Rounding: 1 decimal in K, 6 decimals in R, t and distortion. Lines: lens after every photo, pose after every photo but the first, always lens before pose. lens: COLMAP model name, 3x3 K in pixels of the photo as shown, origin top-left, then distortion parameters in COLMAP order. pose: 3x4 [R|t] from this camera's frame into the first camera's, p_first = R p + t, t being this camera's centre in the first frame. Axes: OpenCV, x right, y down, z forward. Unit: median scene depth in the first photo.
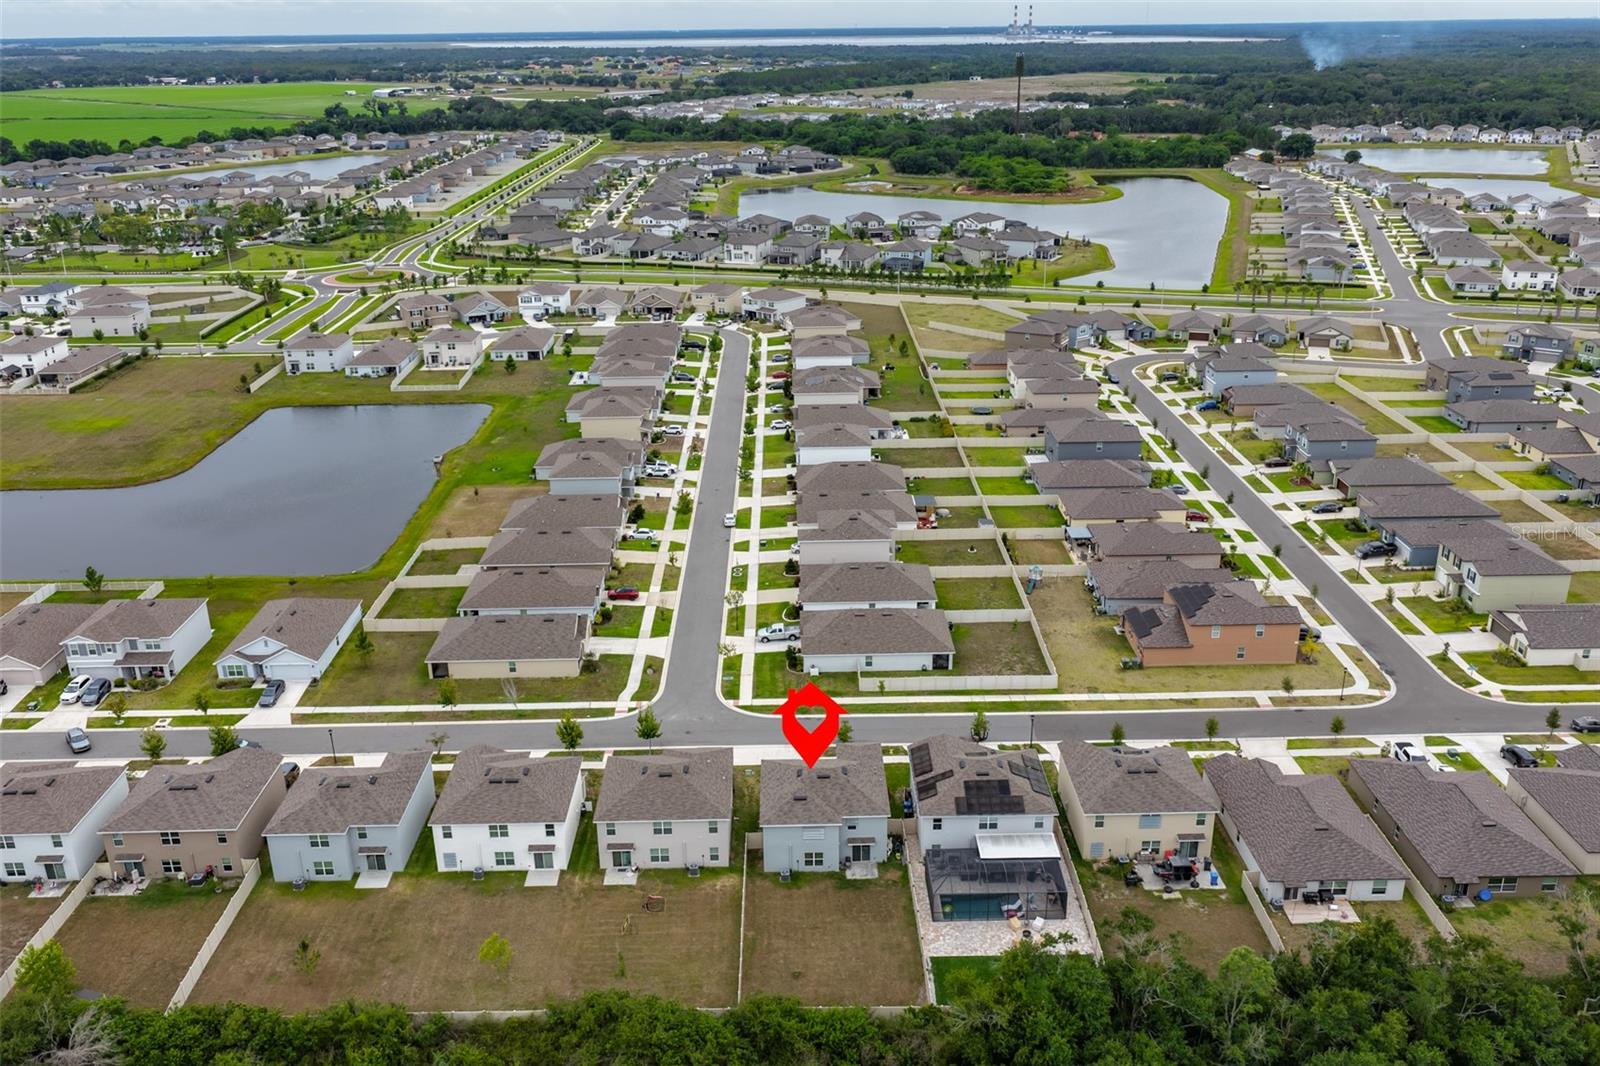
lens RADIAL K [[1326.9, 0, 803.3], [0, 1326.9, 533.1], [0, 0, 1]] dist [-0.013951, 0.037923]
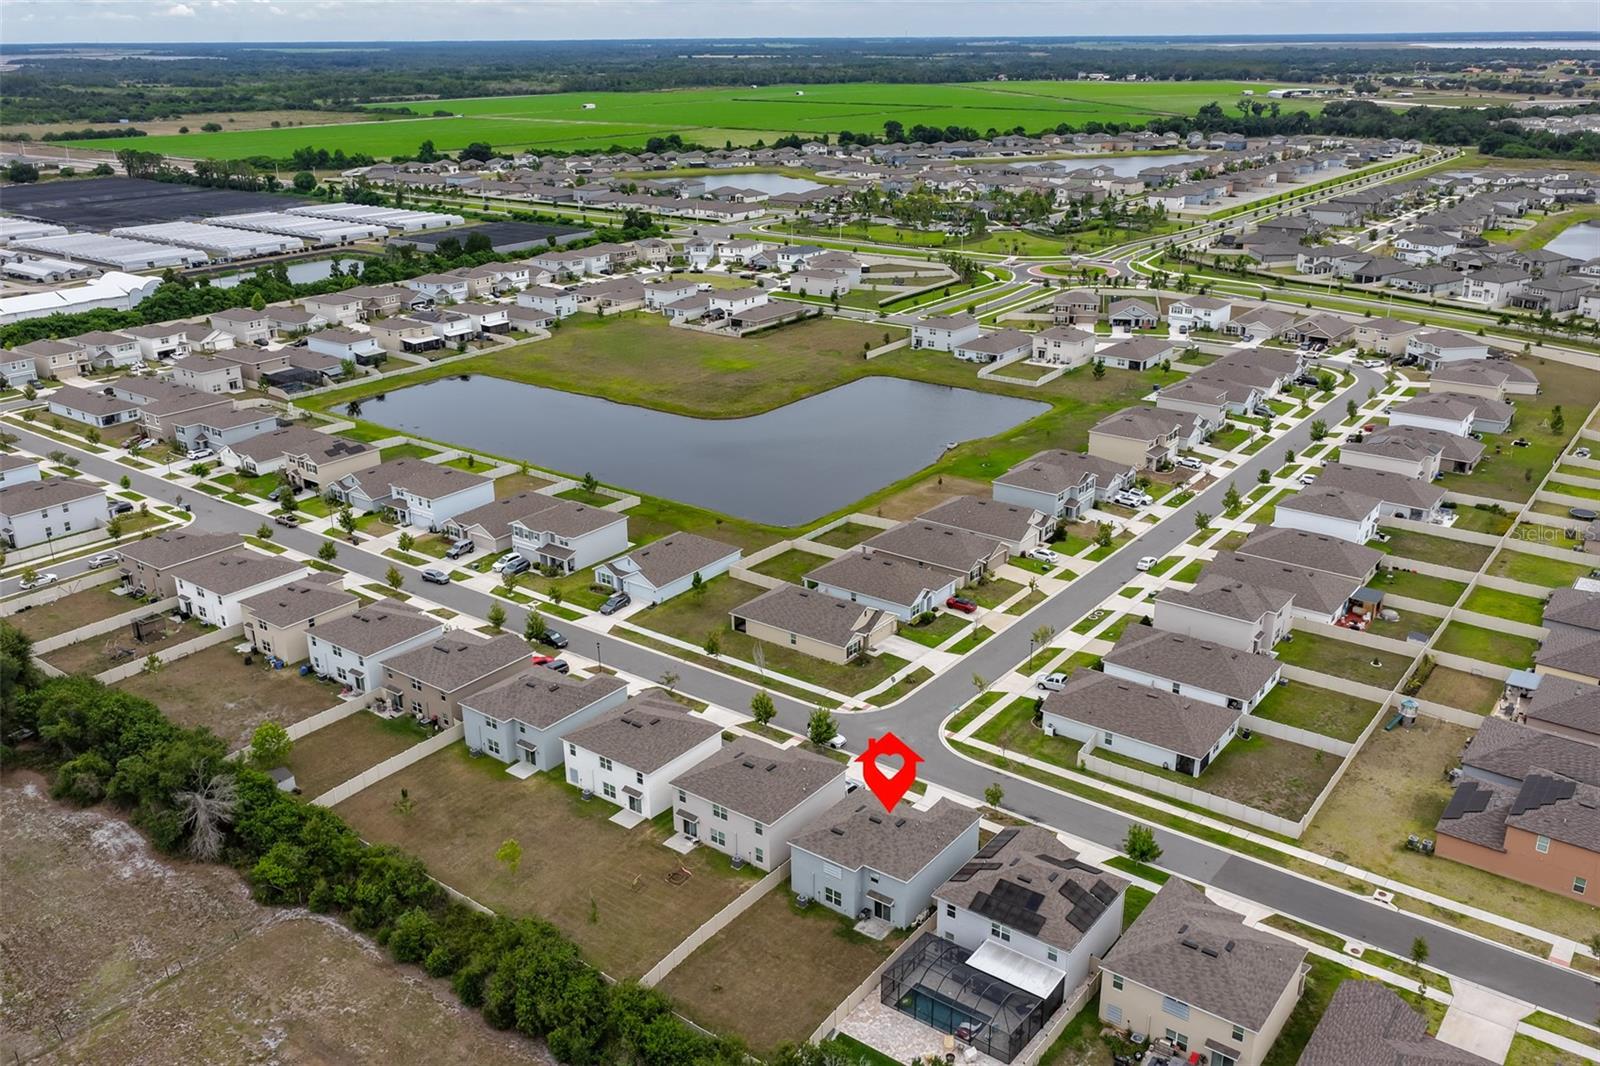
lens RADIAL K [[1326.9, 0, 803.3], [0, 1326.9, 533.1], [0, 0, 1]] dist [-0.013951, 0.037923]
pose [[0.791947, 0.221296, -0.569077, 0.247996], [-0.221024, 0.972705, 0.070669, -0.038440], [0.569183, 0.069814, 0.819242, 0.092524]]
